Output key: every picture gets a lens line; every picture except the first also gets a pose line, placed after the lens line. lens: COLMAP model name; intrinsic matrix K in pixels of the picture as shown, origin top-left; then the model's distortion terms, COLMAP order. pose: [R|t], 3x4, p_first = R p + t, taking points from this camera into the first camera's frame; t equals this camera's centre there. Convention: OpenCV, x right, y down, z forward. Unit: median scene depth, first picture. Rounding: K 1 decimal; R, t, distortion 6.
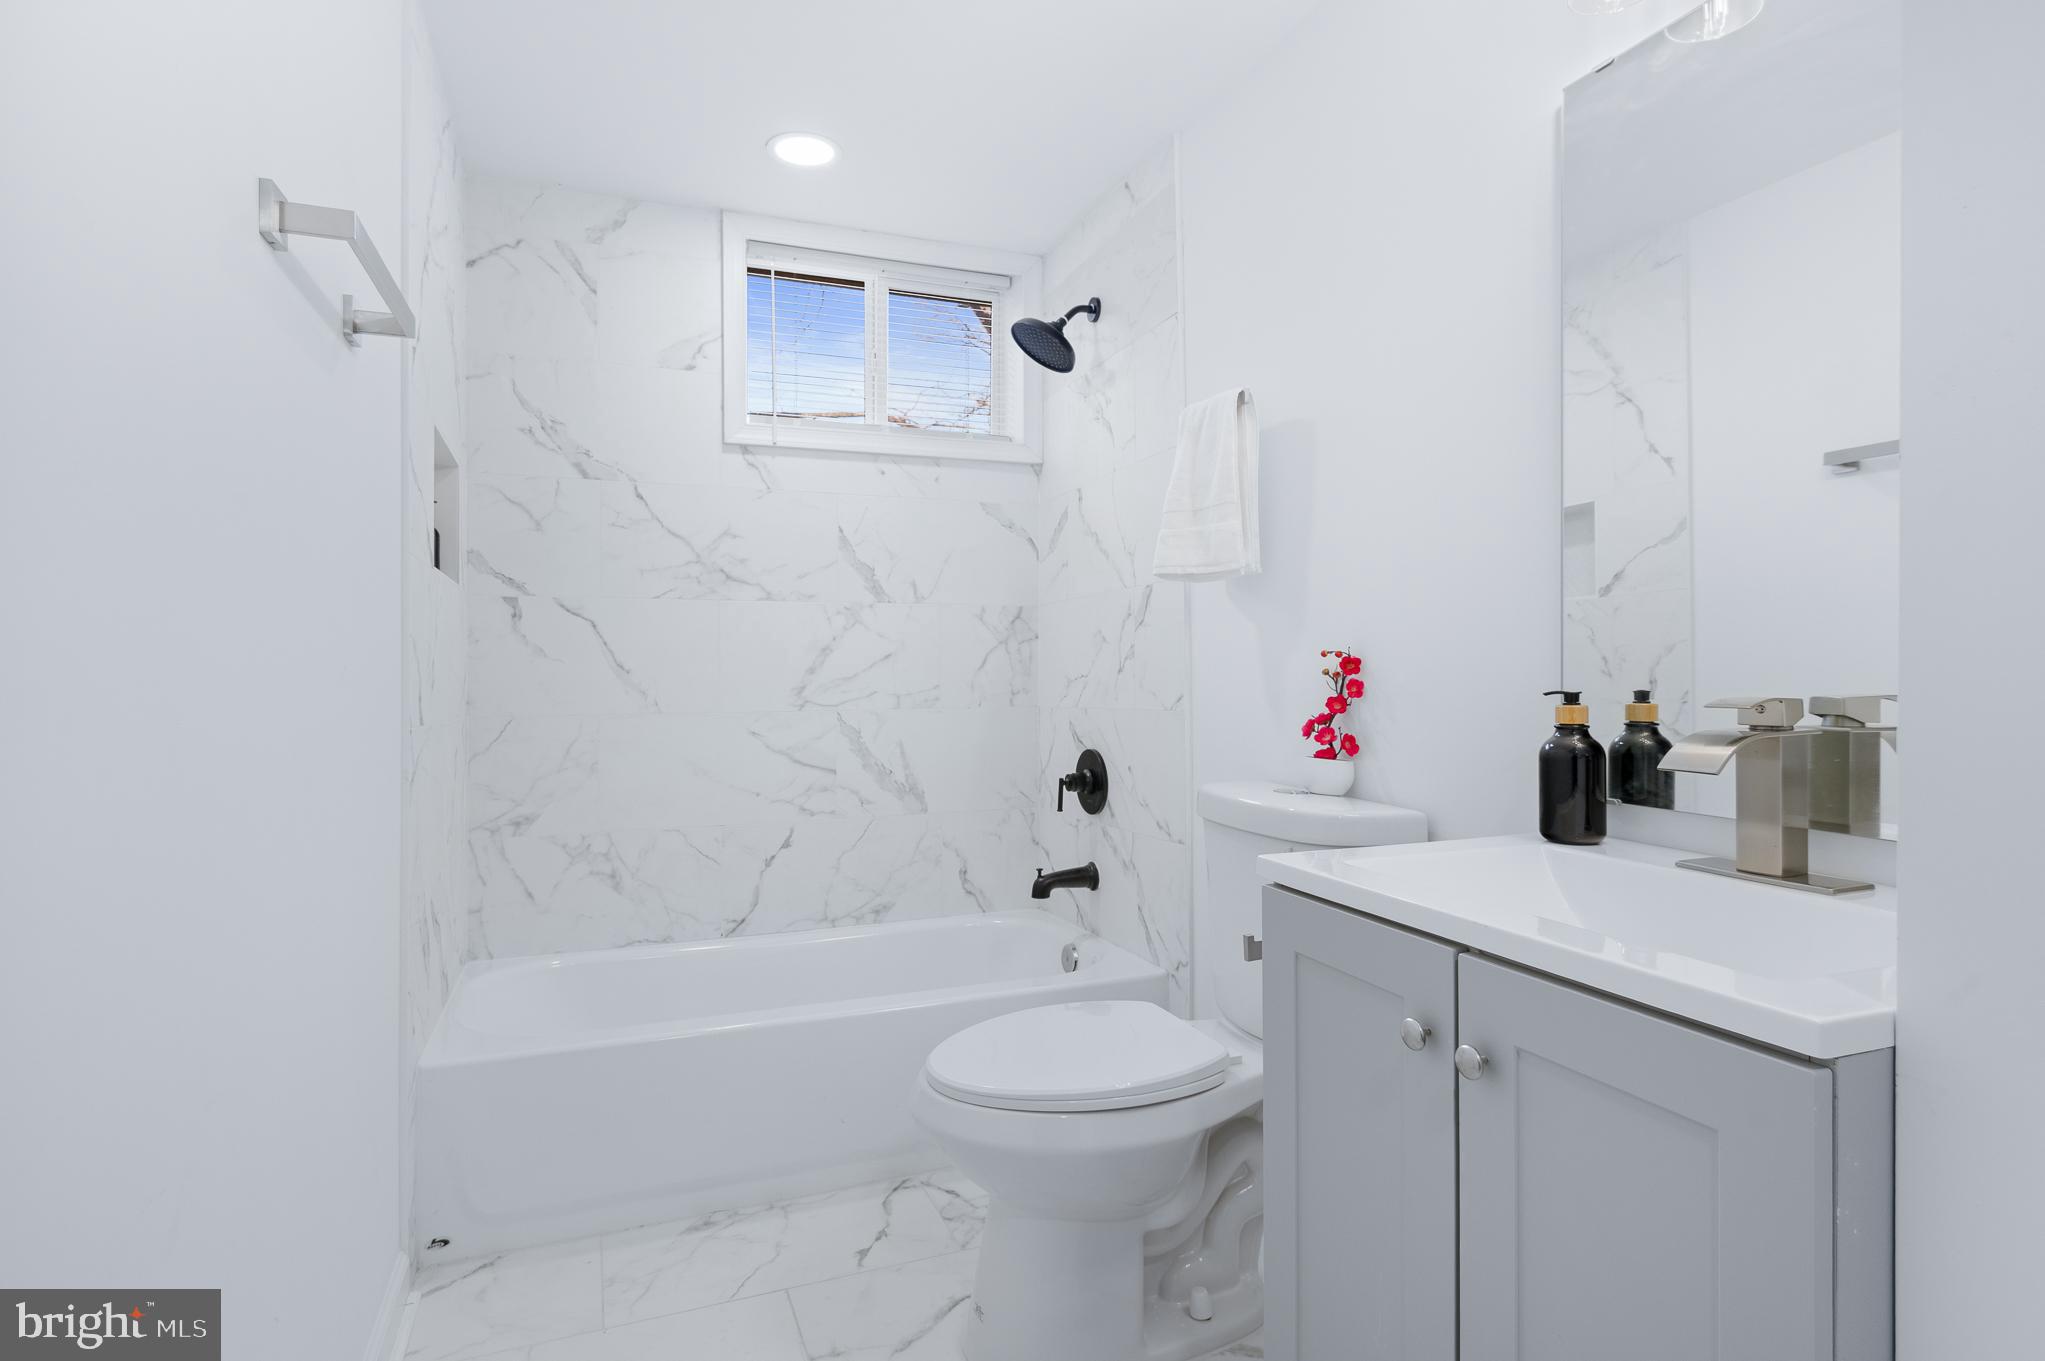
lens RADIAL K [[1102.8, 0, 1011.2], [0, 1102.8, 664.2], [0, 0, 1]] dist [0.009738, -0.011058]
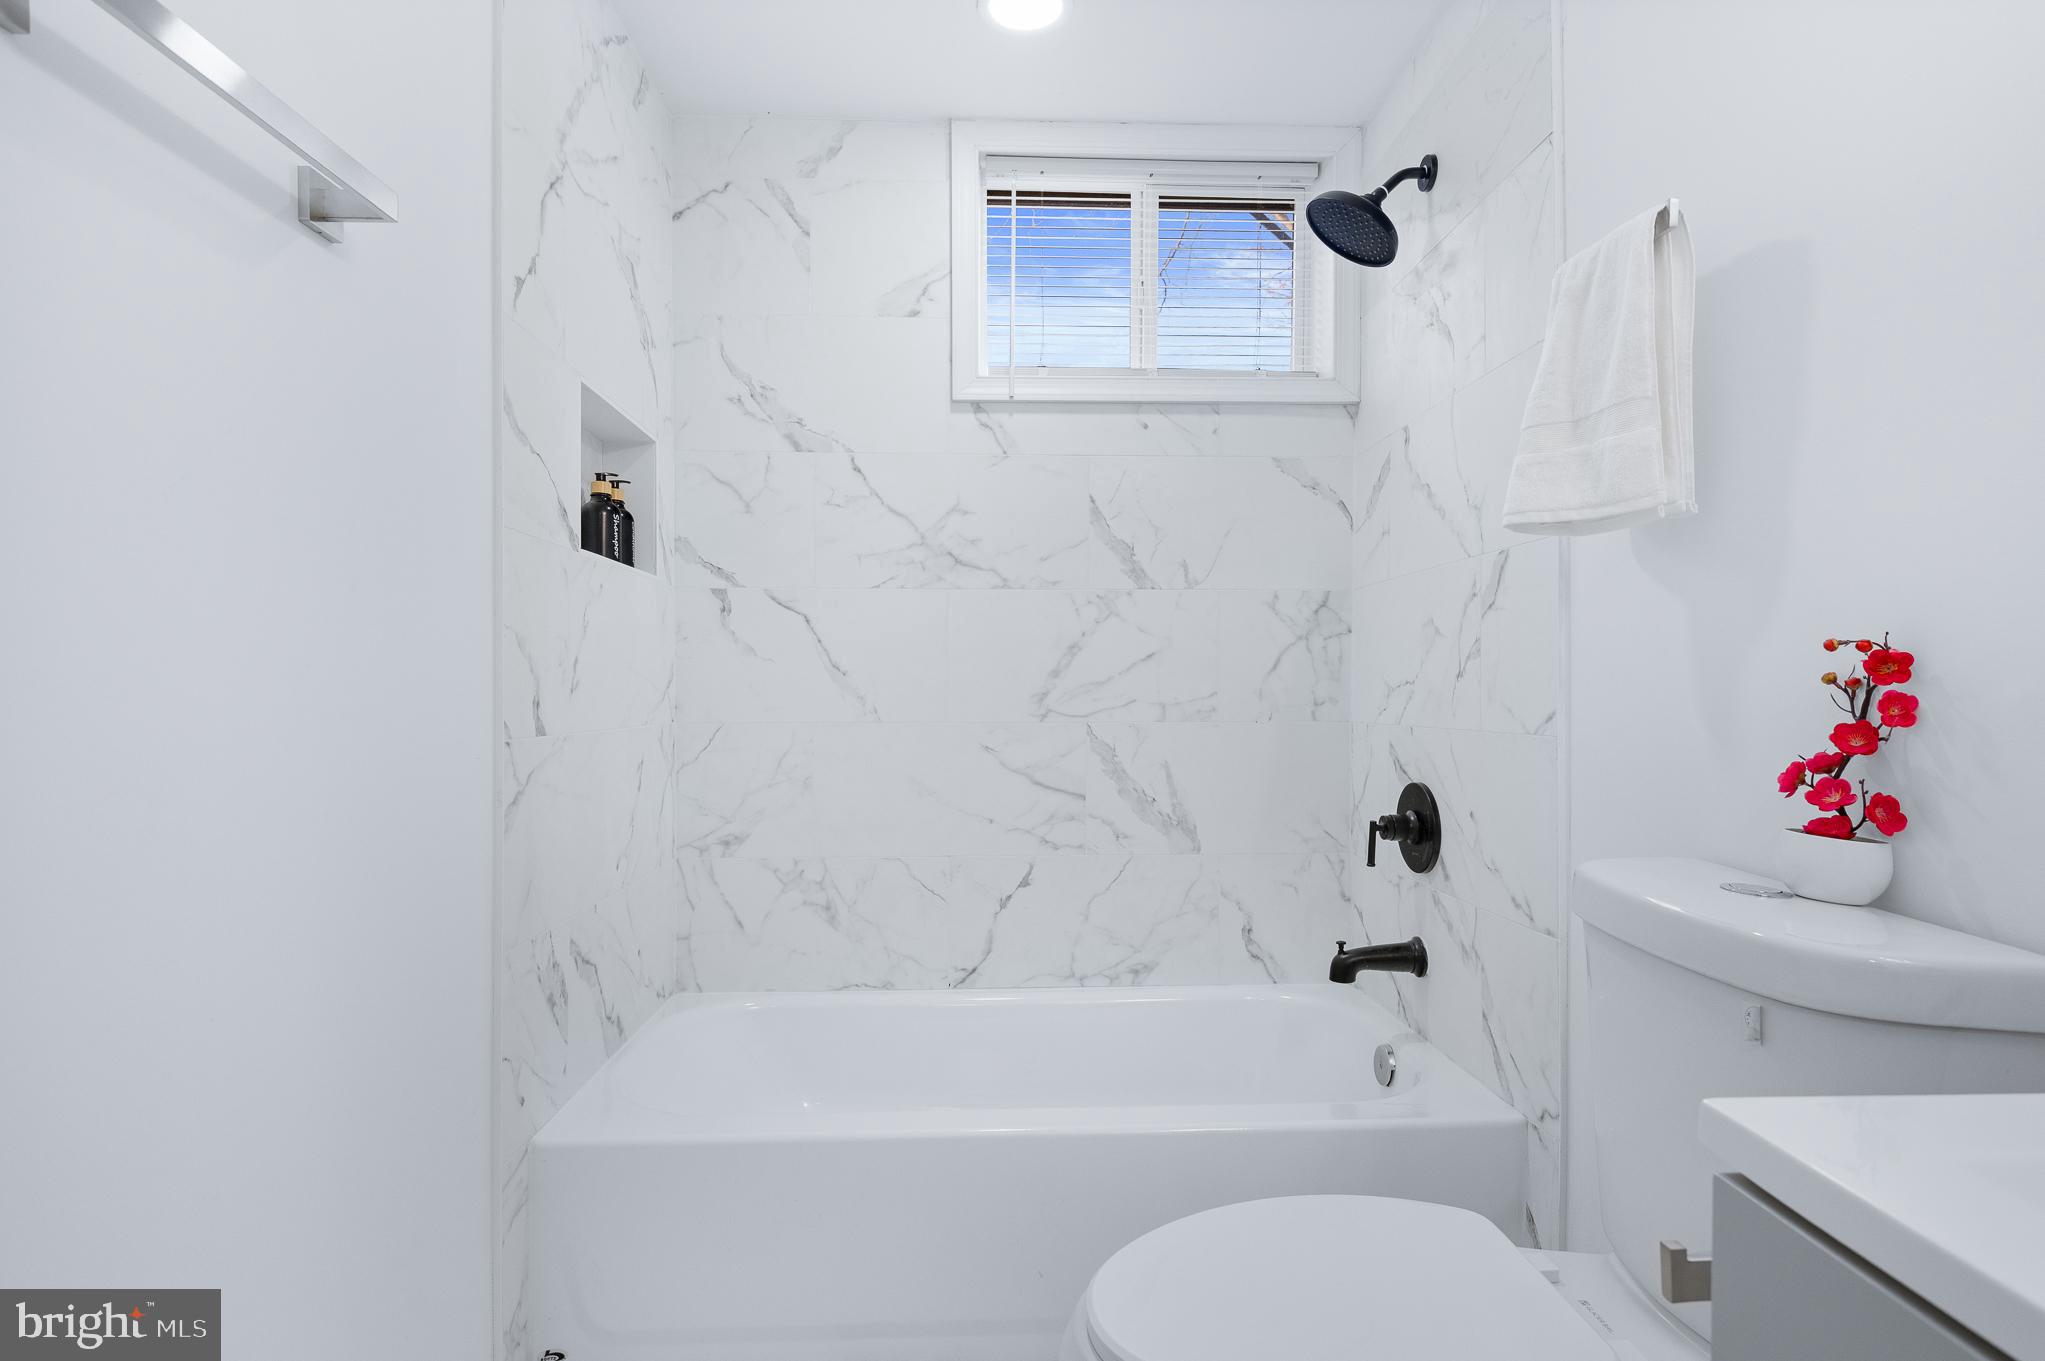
lens RADIAL K [[1102.8, 0, 994.6], [0, 1102.8, 685.5], [0, 0, 1]] dist [0.009738, -0.011058]
pose [[0.946093, 0.008280, -0.323790, 0.044855], [-0.003230, 0.999865, 0.016131, 0.001966], [0.323880, -0.014216, 0.945991, 0.227136]]
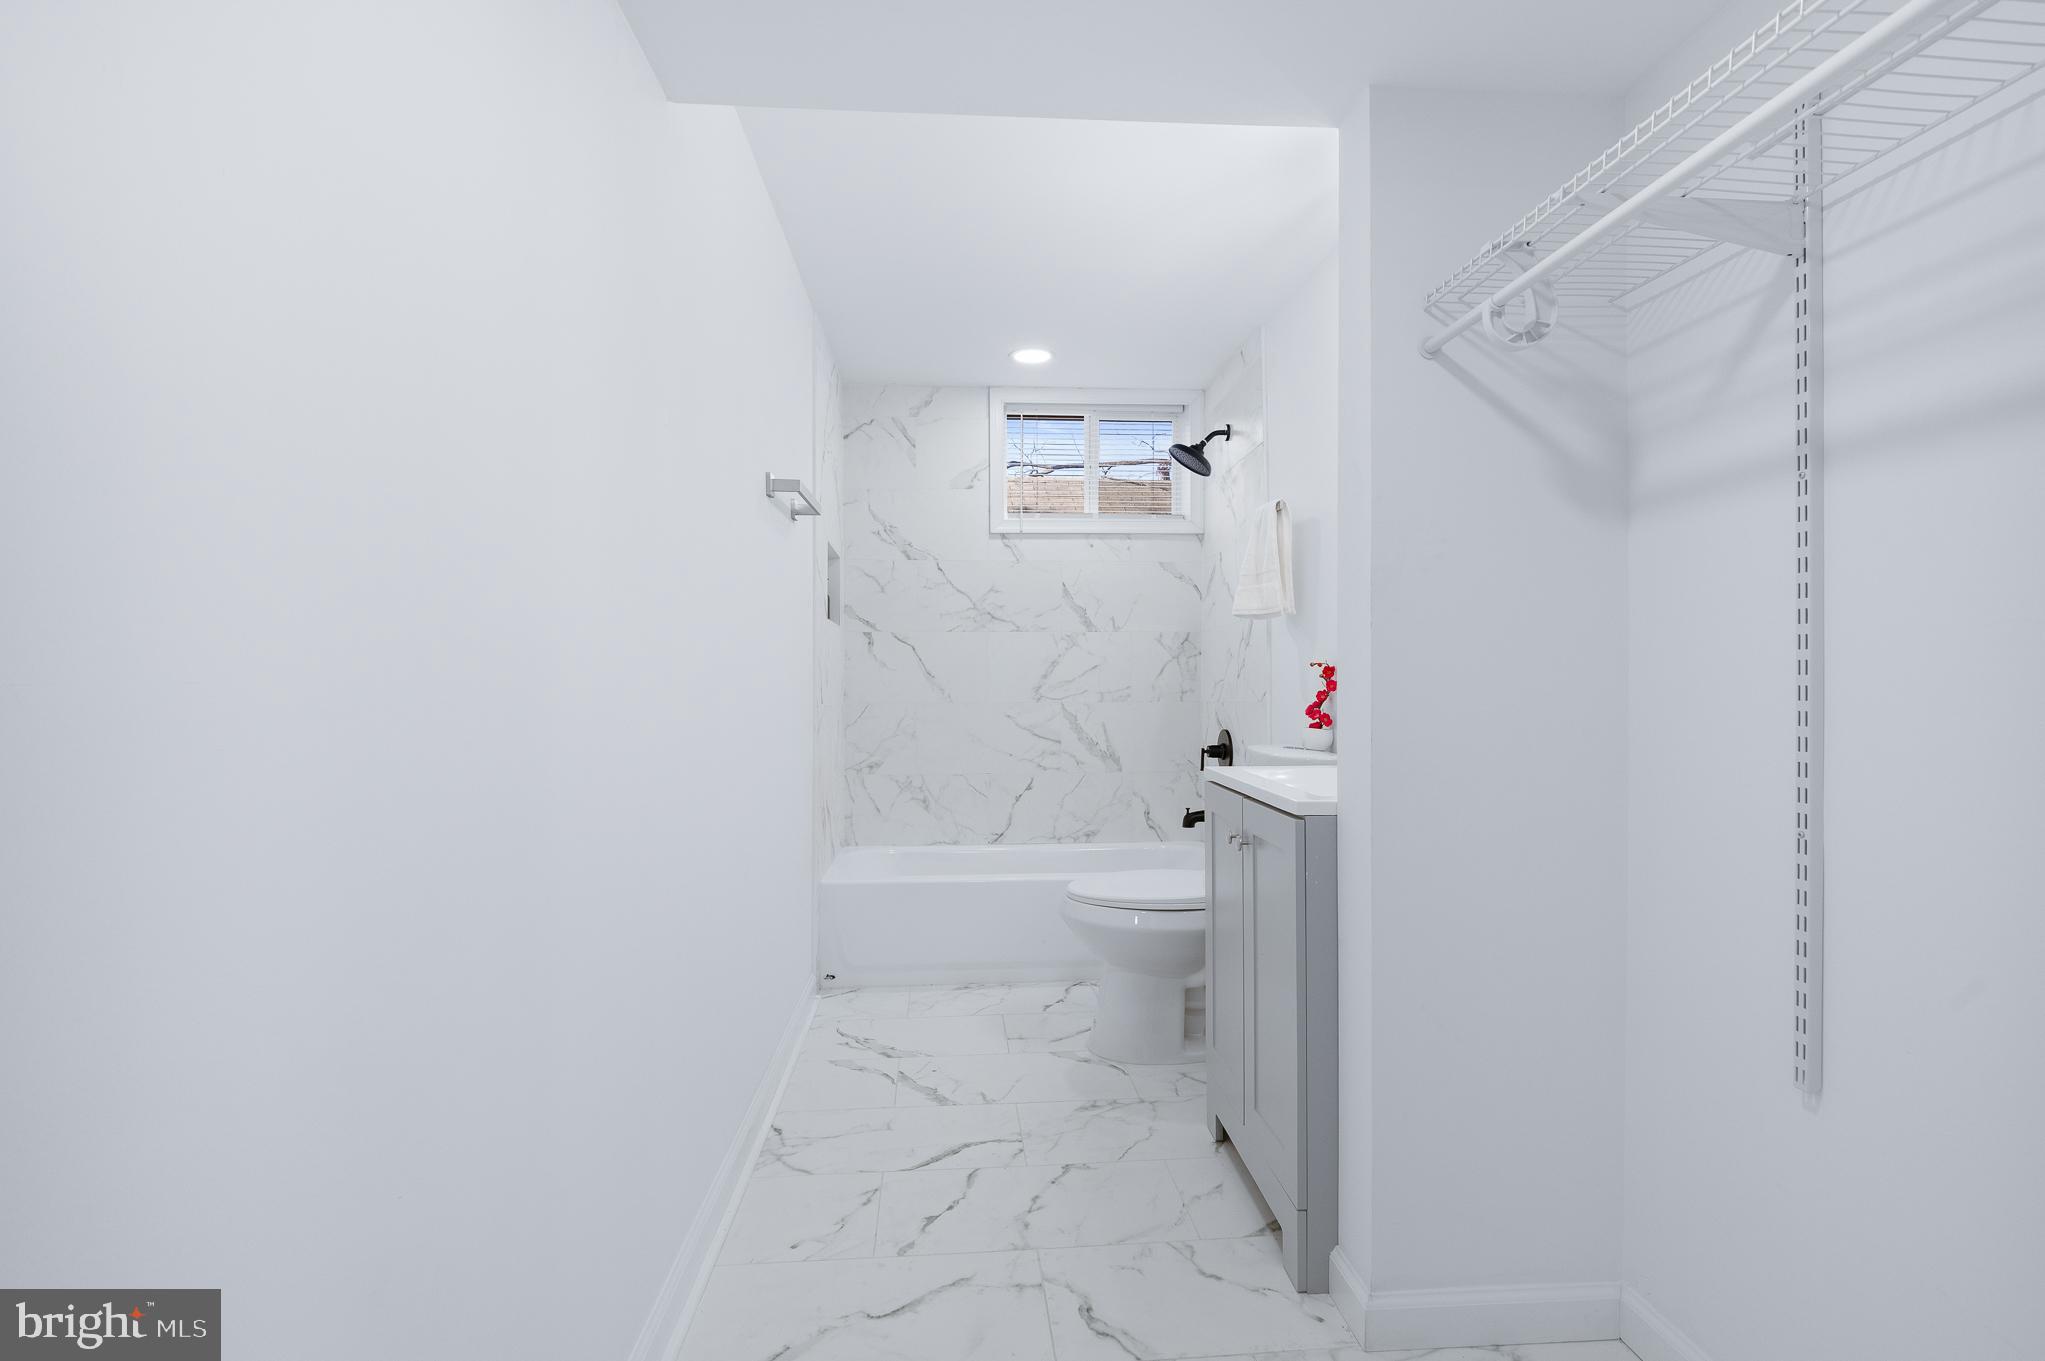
lens RADIAL K [[972.6, 0, 982.4], [0, 972.6, 681.7], [0, 0, 1]] dist [0.001983, -0.000198]
pose [[0.949472, 0.002706, -0.313840, 0.177847], [-0.000632, 0.999977, 0.006709, 0.004440], [0.313851, -0.006171, 0.949452, -0.351613]]
